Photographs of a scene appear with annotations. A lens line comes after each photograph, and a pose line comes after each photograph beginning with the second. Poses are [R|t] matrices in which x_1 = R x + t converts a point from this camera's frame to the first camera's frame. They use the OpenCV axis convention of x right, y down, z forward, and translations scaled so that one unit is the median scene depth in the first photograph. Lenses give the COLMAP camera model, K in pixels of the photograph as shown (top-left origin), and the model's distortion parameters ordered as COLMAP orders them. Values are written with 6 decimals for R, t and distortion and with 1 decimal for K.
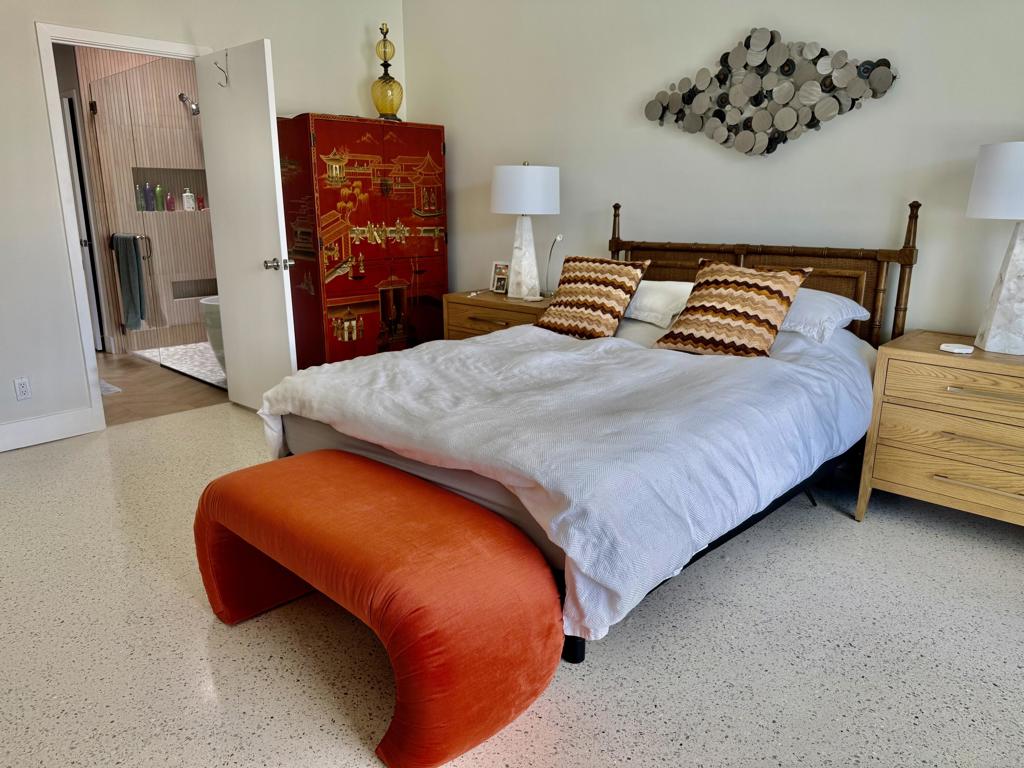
lens RADIAL K [[725.0, 0, 507.0], [0, 725.0, 384.1], [0, 0, 1]] dist [0.036971, -0.042796]
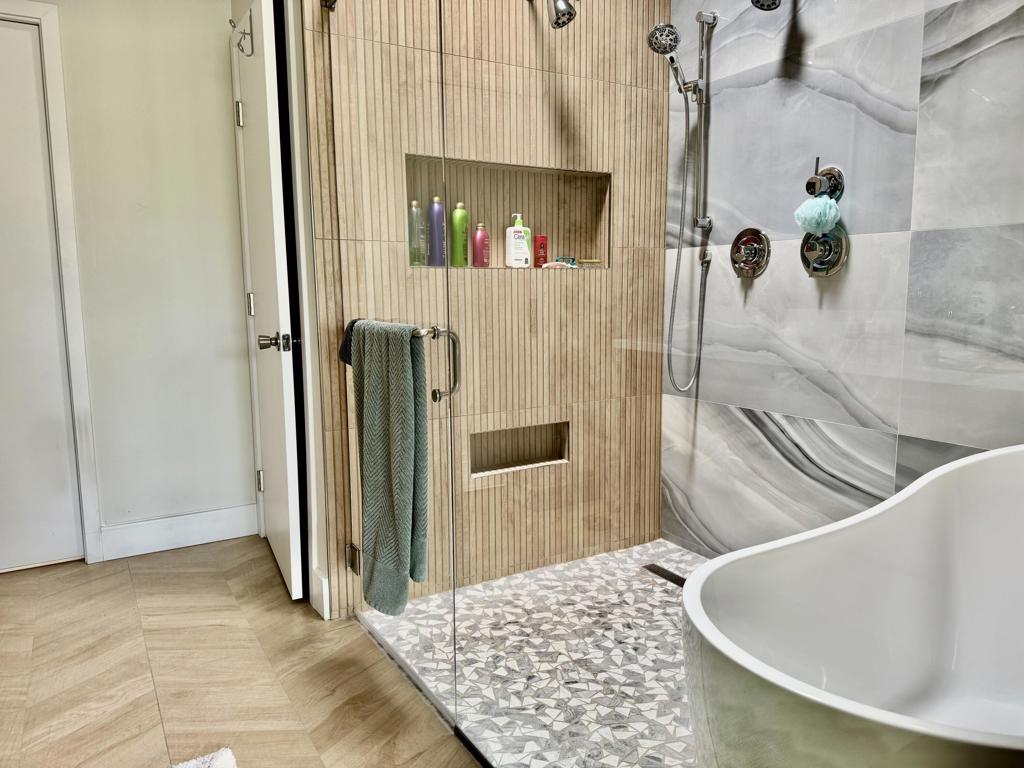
lens RADIAL K [[725.0, 0, 512.6], [0, 725.0, 388.2], [0, 0, 1]] dist [0.036971, -0.042796]
pose [[0.965025, 0.020700, -0.261339, -0.361935], [-0.049985, 0.993118, -0.105912, -0.136344], [0.257348, 0.115271, 0.959419, 0.668136]]
